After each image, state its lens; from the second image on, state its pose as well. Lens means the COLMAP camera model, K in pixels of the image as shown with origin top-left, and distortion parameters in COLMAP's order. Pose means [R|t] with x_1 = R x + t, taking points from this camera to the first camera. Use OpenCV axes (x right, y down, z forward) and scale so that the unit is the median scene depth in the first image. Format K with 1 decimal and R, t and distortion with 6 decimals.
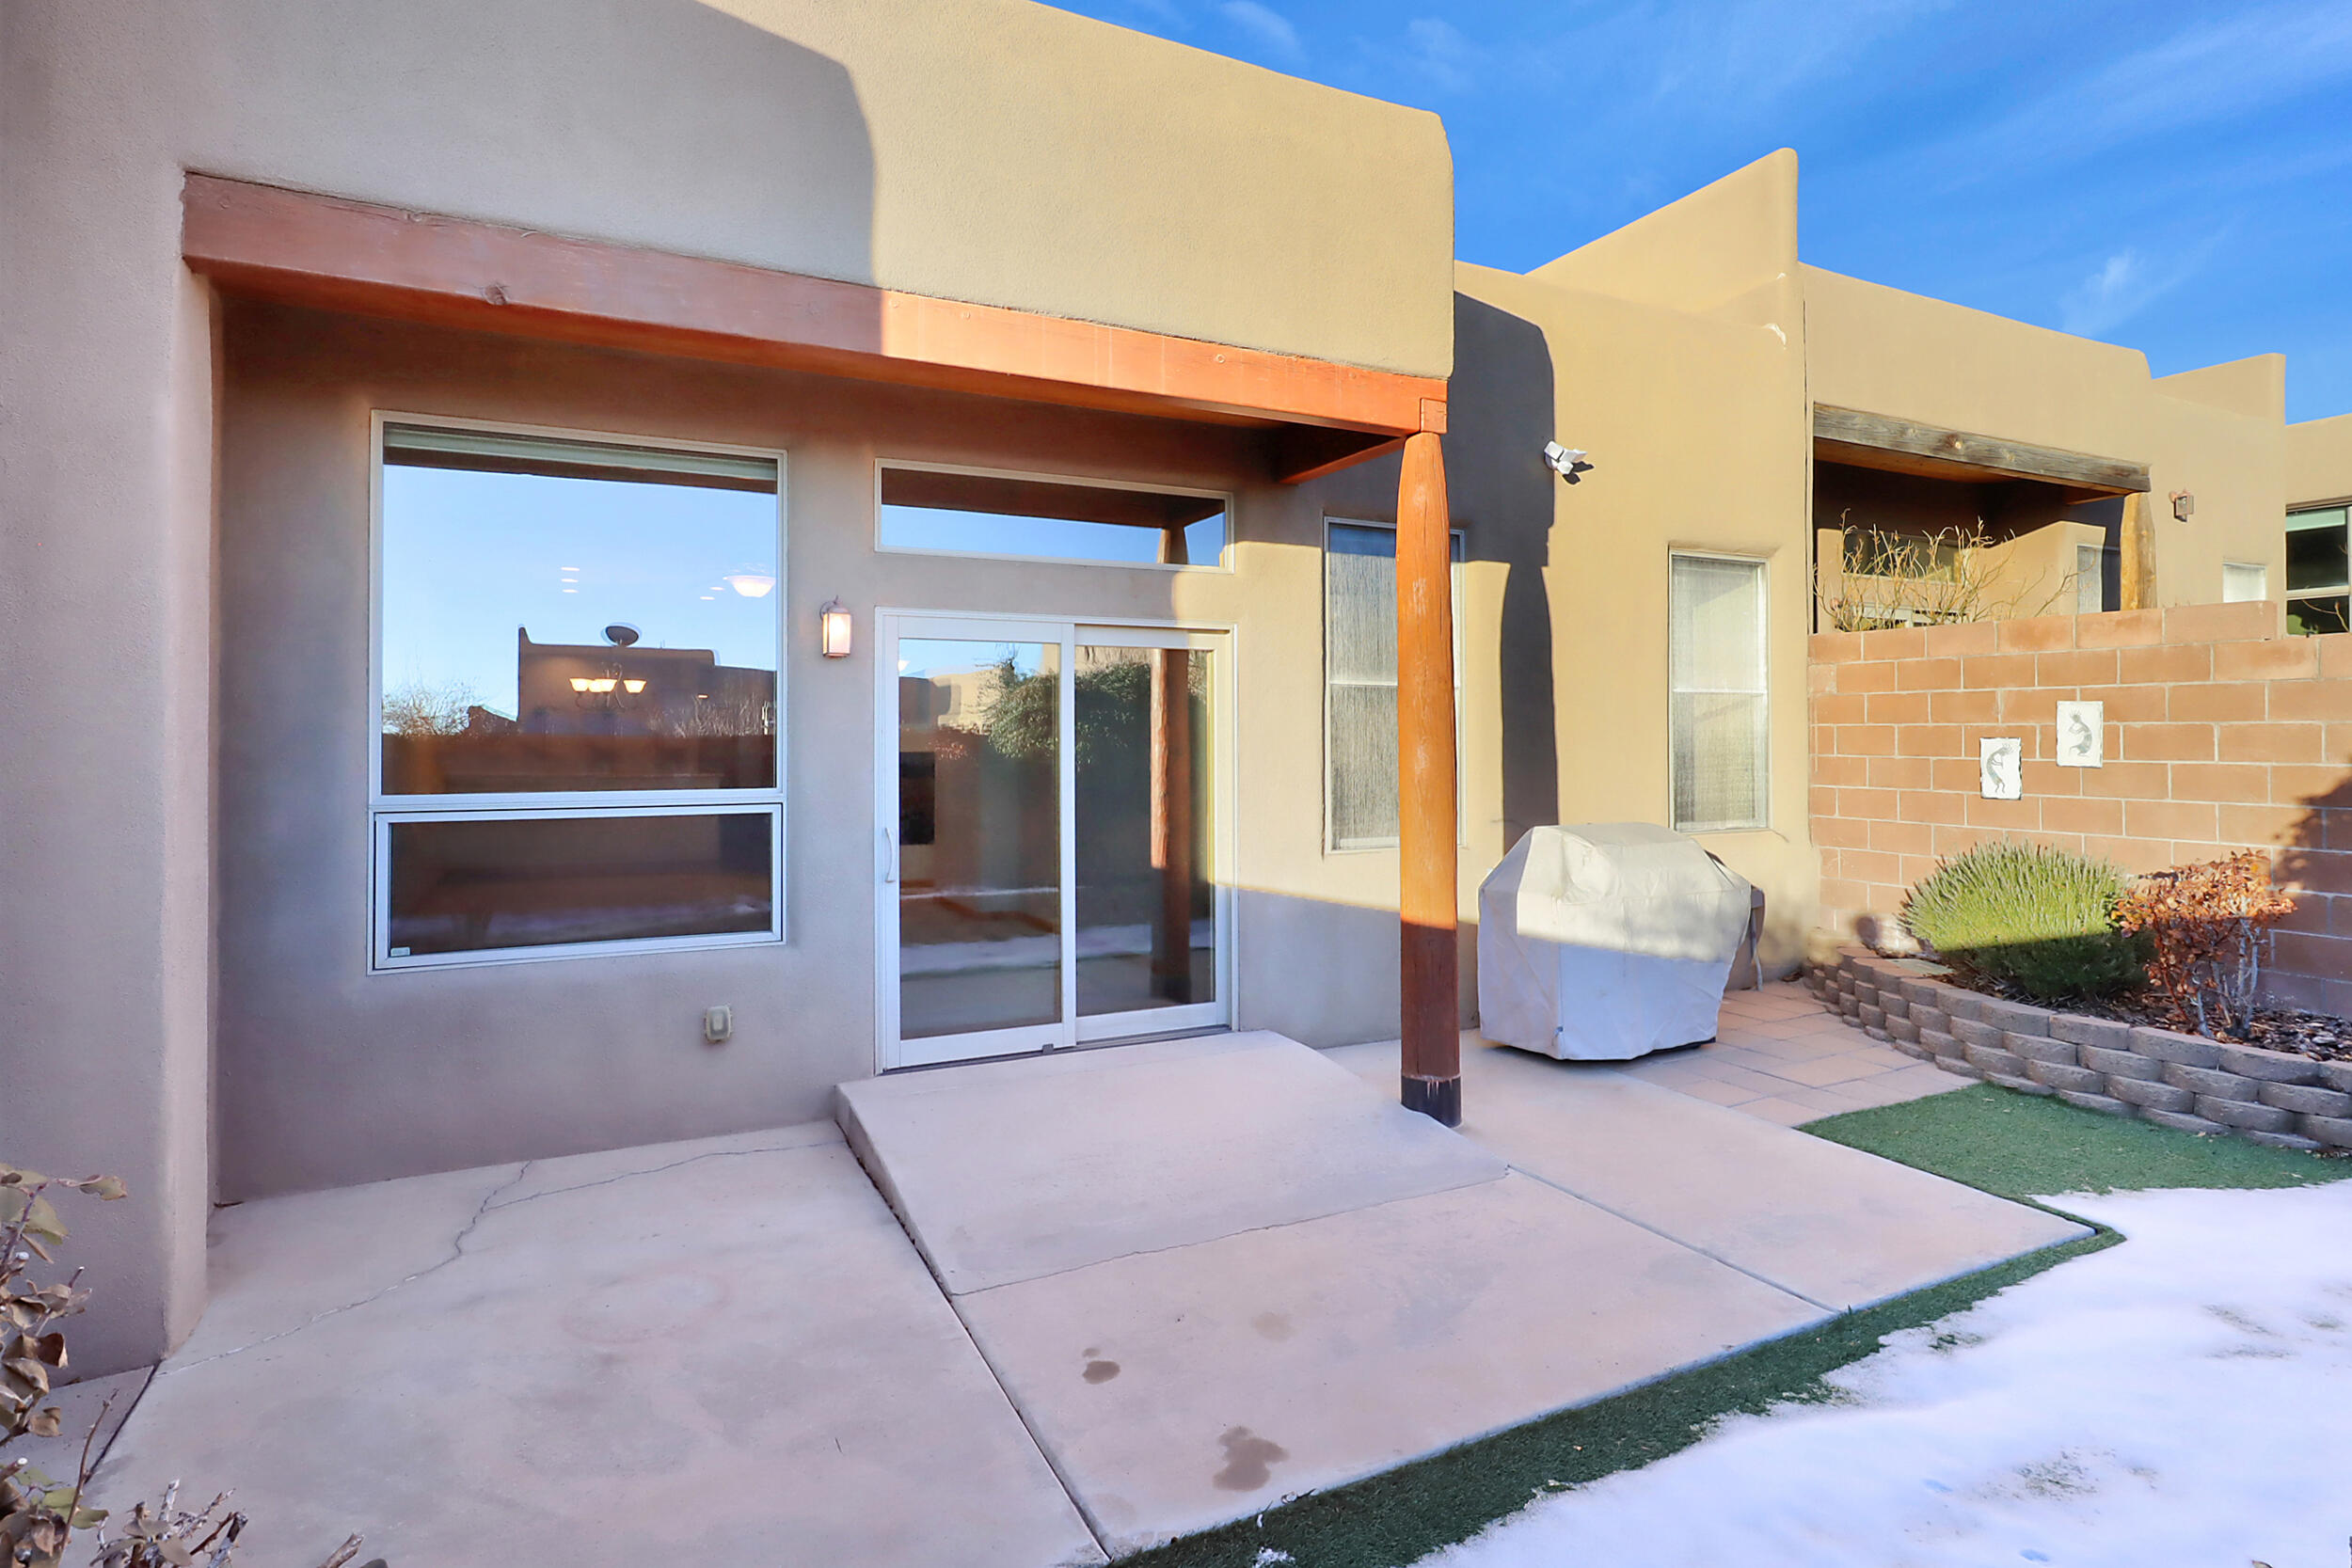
lens RADIAL K [[1212.1, 0, 1178.1], [0, 1212.1, 730.0], [0, 0, 1]] dist [-0.017442, 0.010630]
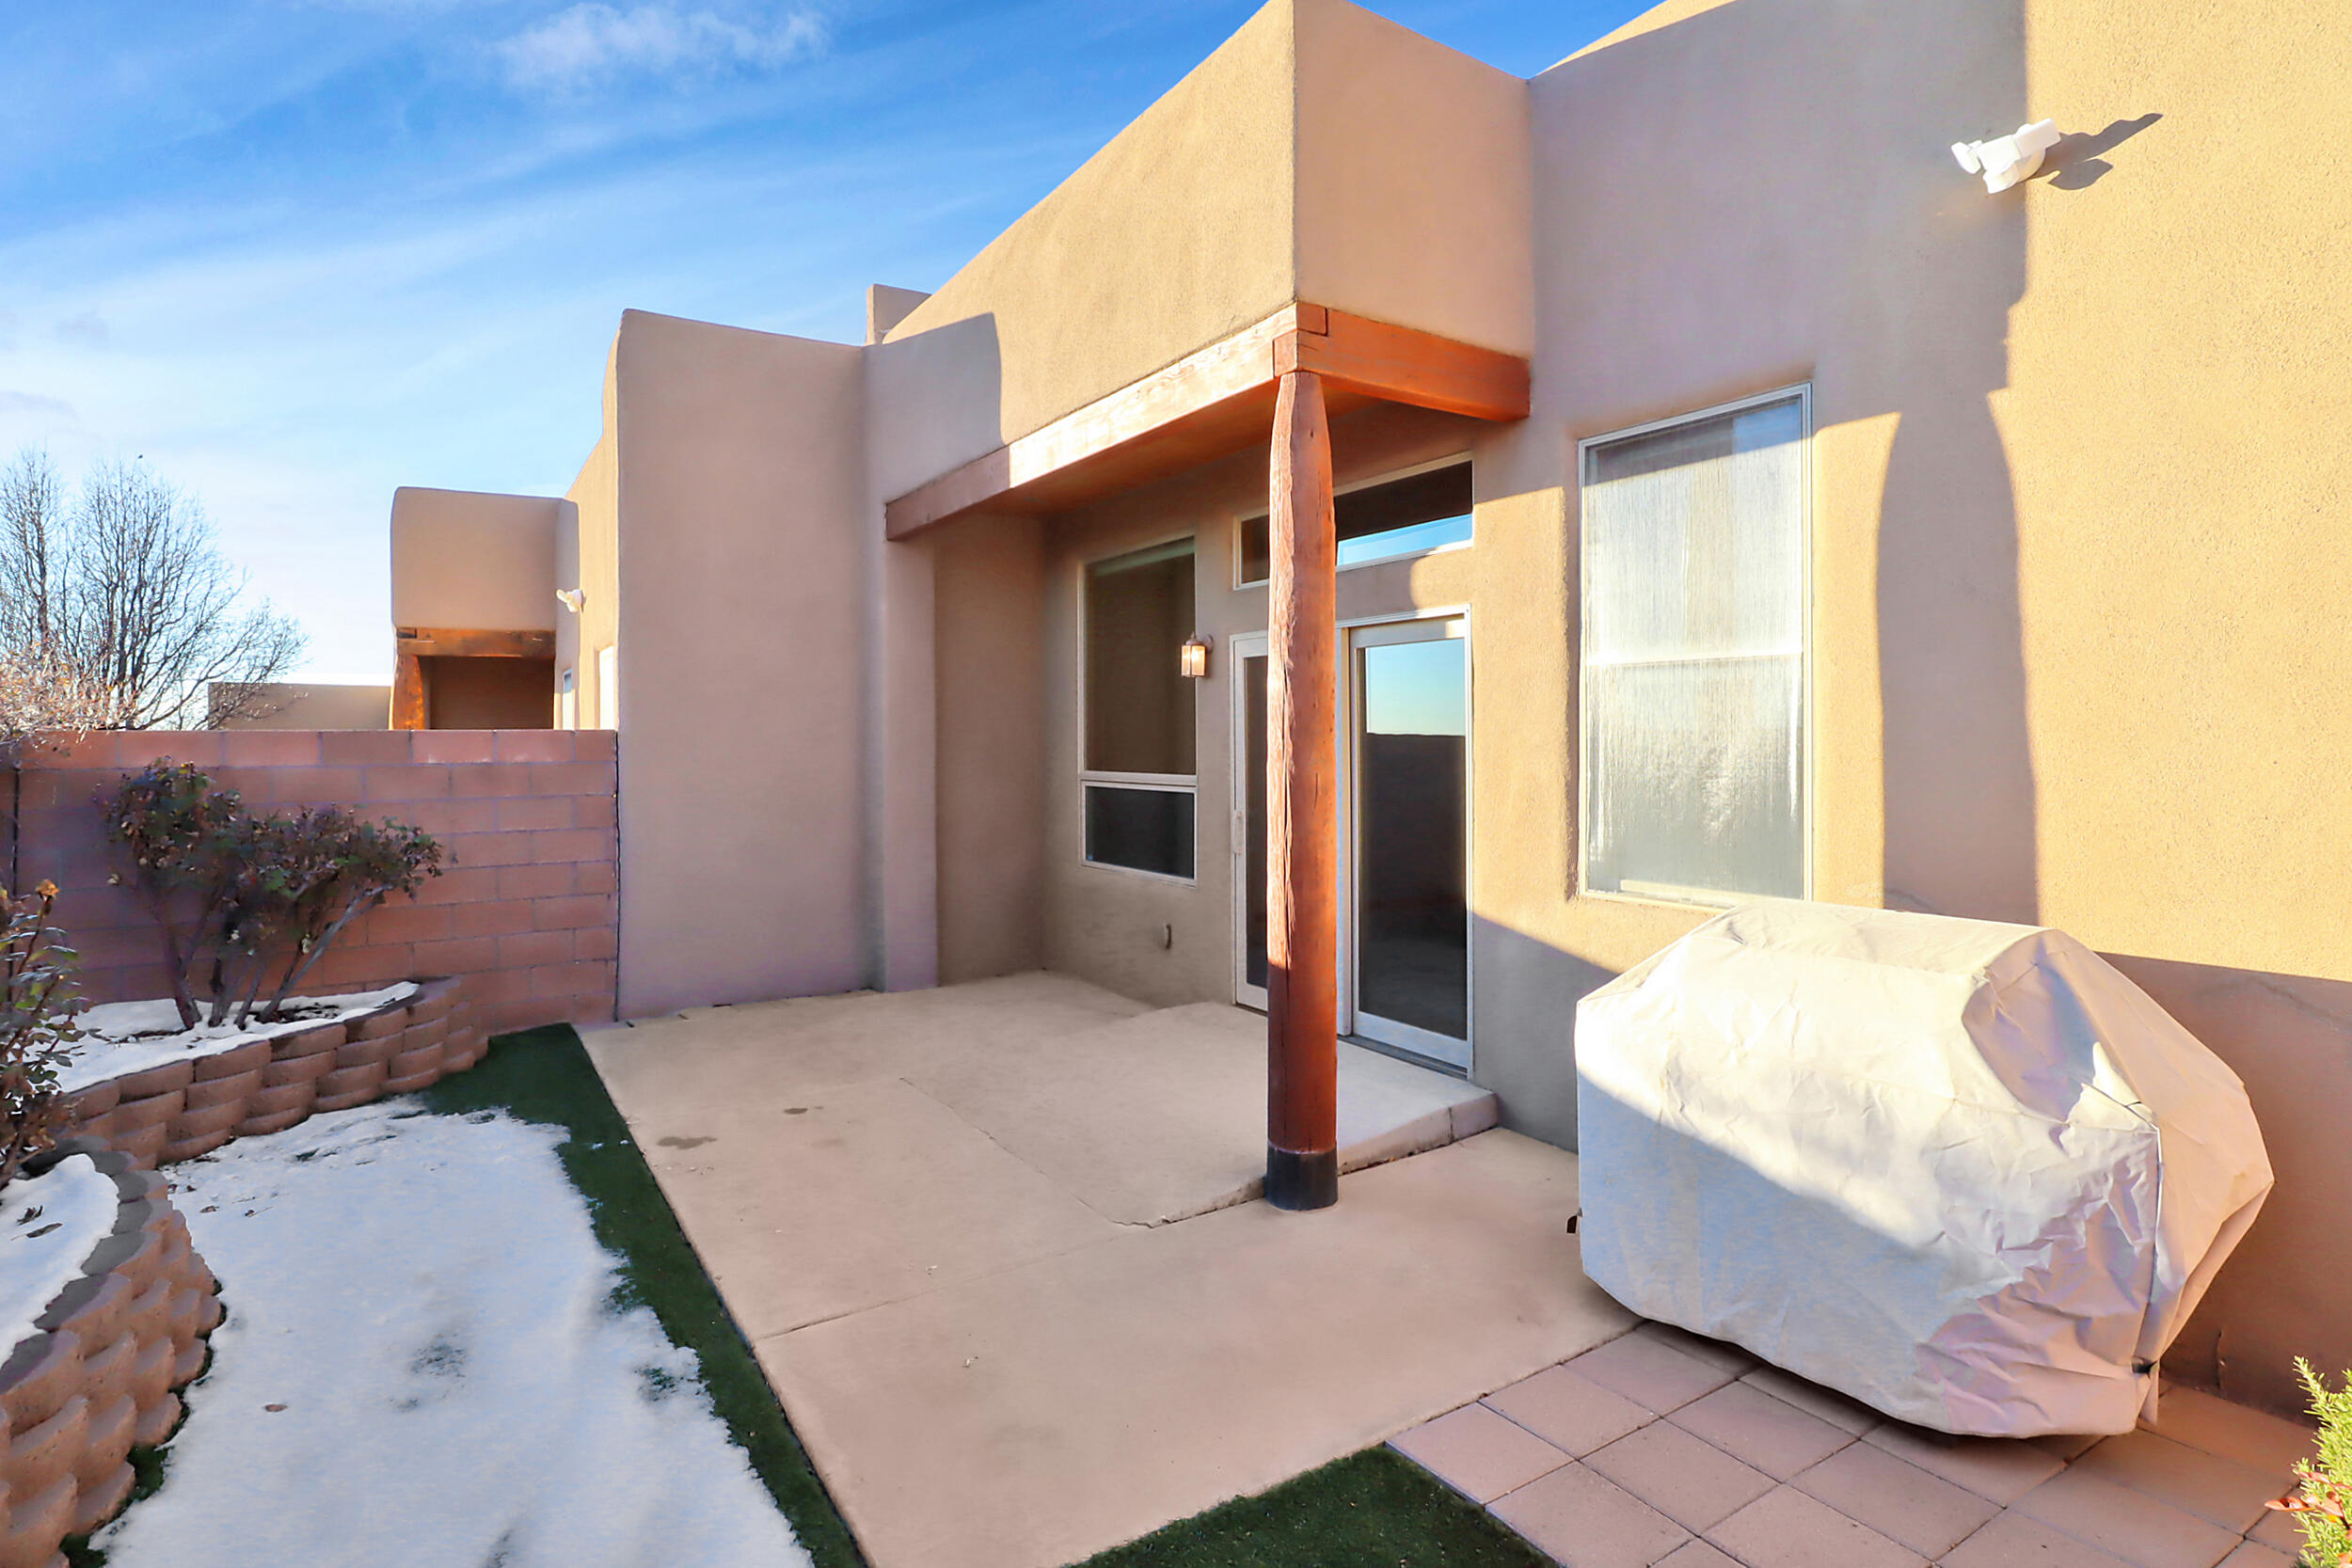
lens RADIAL K [[1245.5, 0, 1195.7], [0, 1245.5, 733.4], [0, 0, 1]] dist [-0.014174, 0.001453]
pose [[0.095170, -0.006299, -0.995441, 0.896693], [0.004074, 0.999974, -0.005939, 0.007426], [0.995453, -0.003491, 0.095193, 0.724692]]
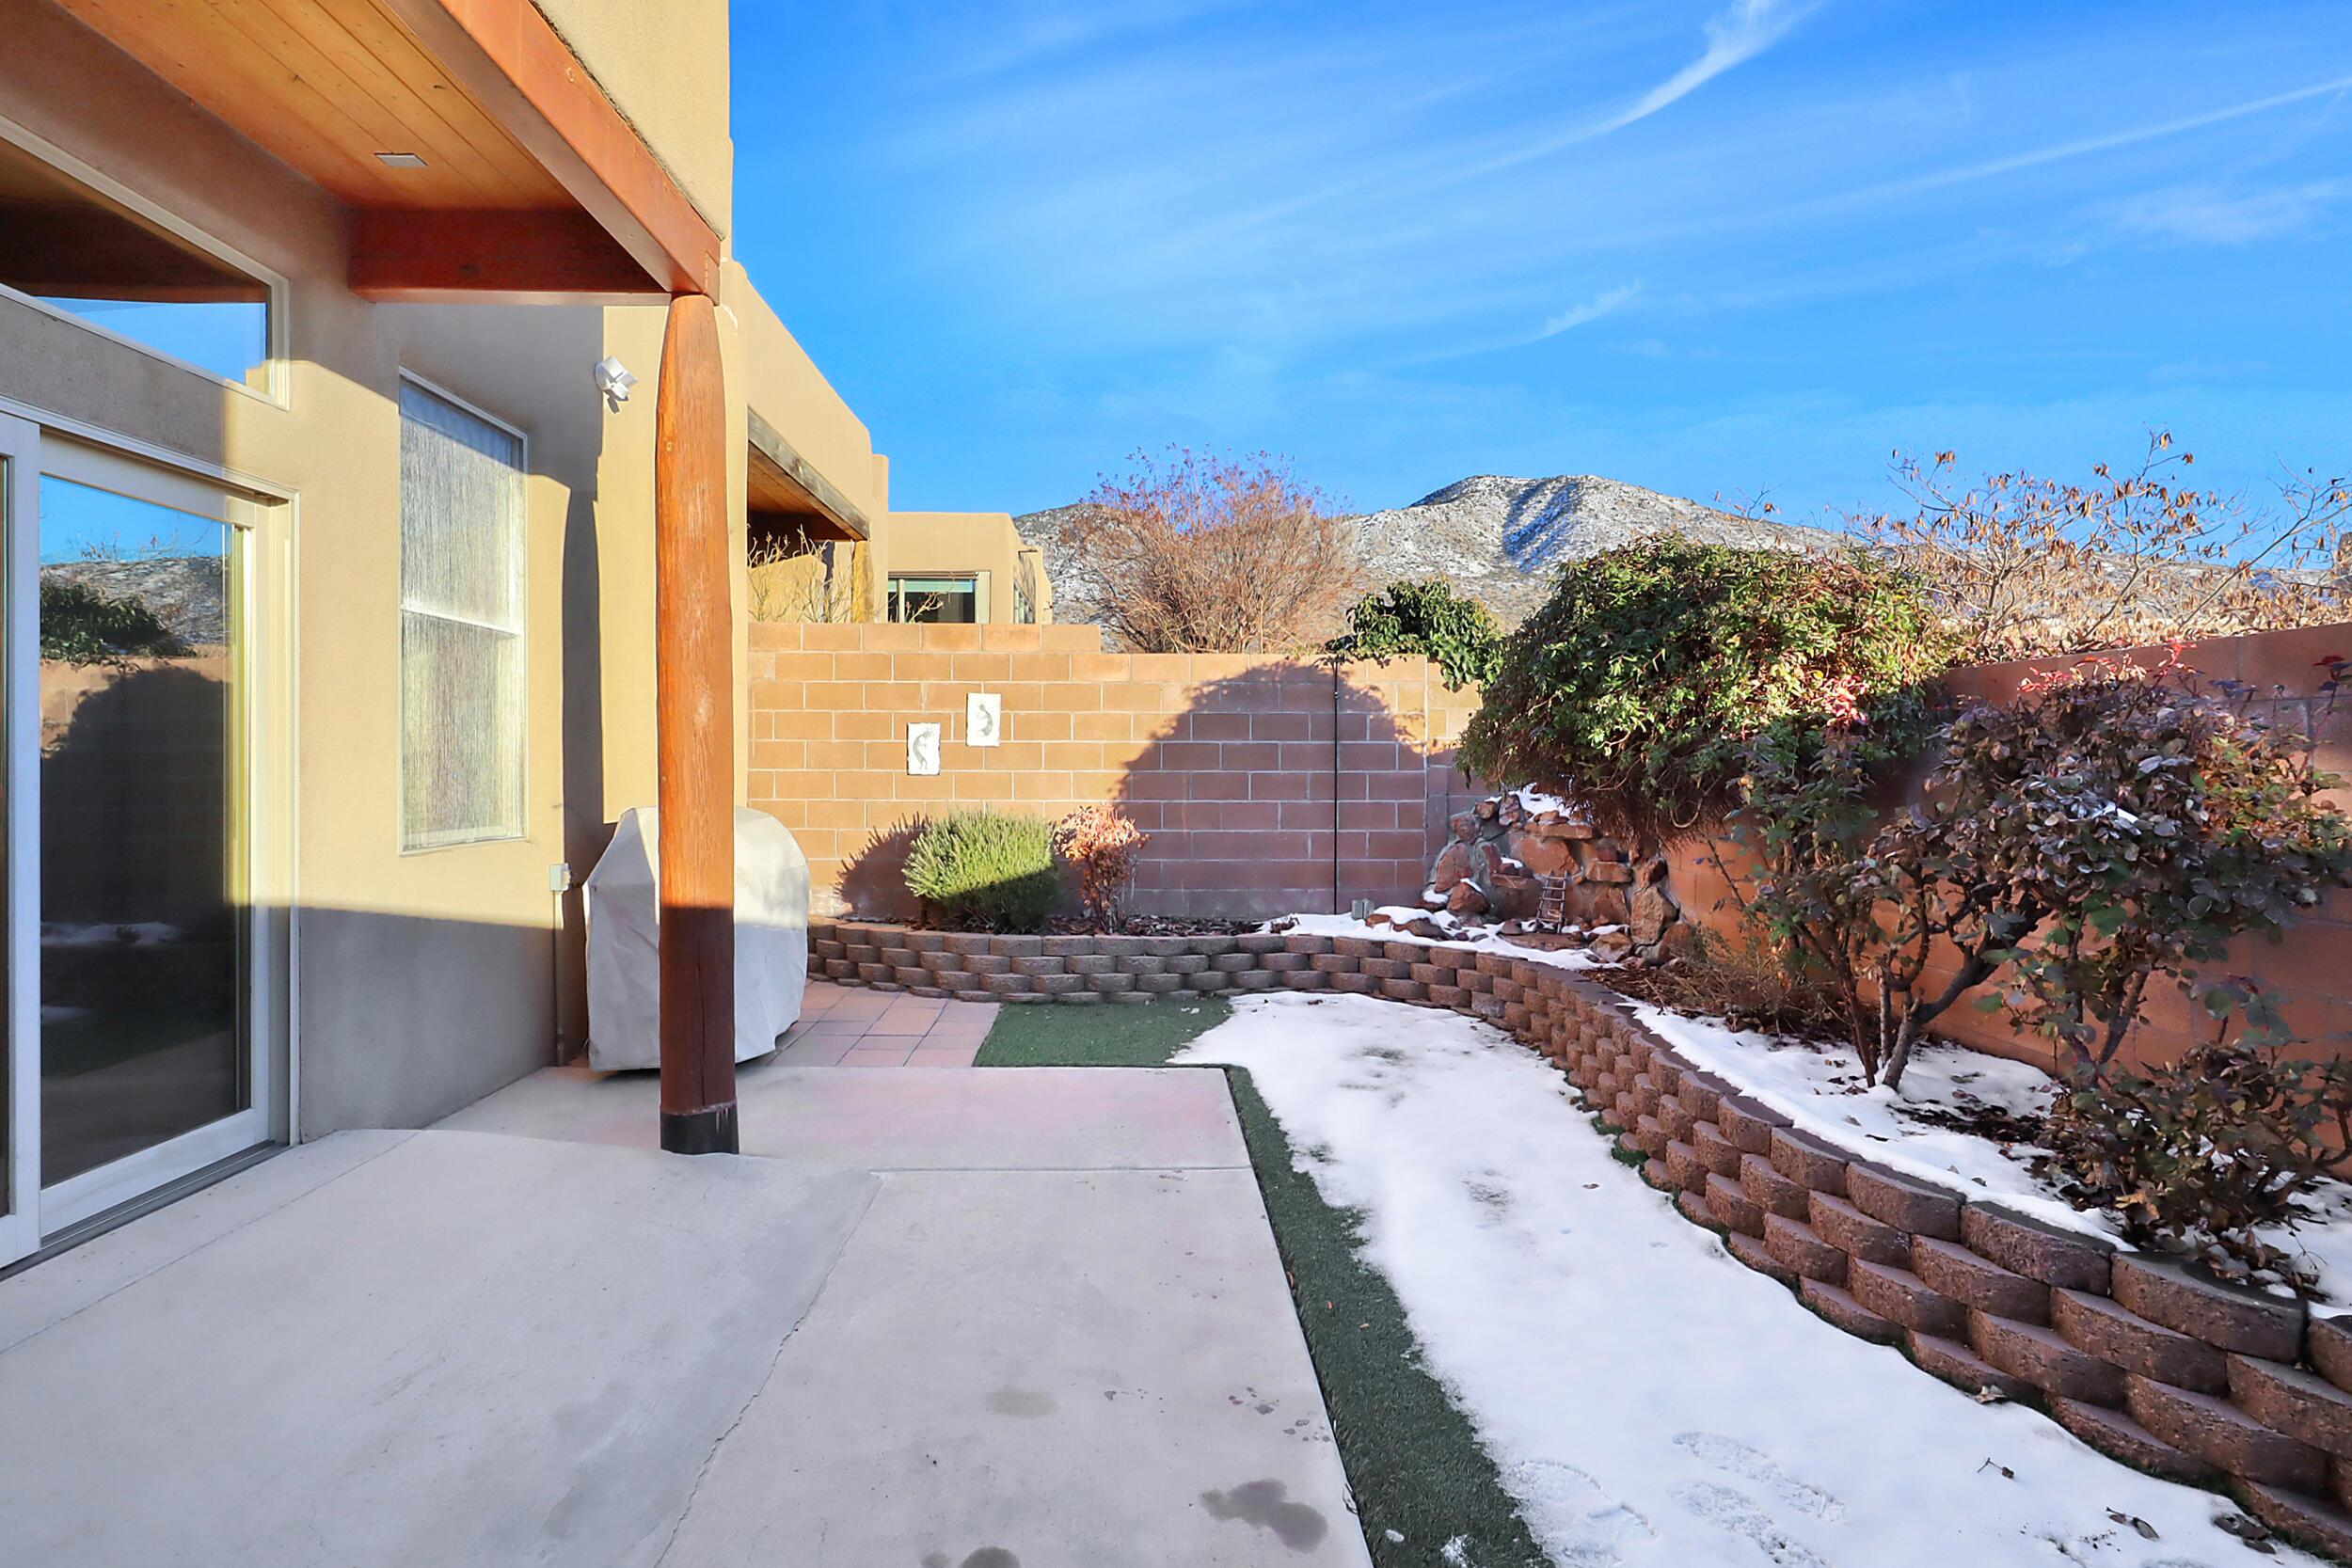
lens RADIAL K [[1191.7, 0, 1168.8], [0, 1191.7, 755.4], [0, 0, 1]] dist [-0.017841, 0.000590]
pose [[0.423094, 0.005703, 0.906068, -0.314177], [-0.003485, 0.999983, -0.004666, 0.049410], [-0.906079, -0.001183, 0.423107, 0.334497]]
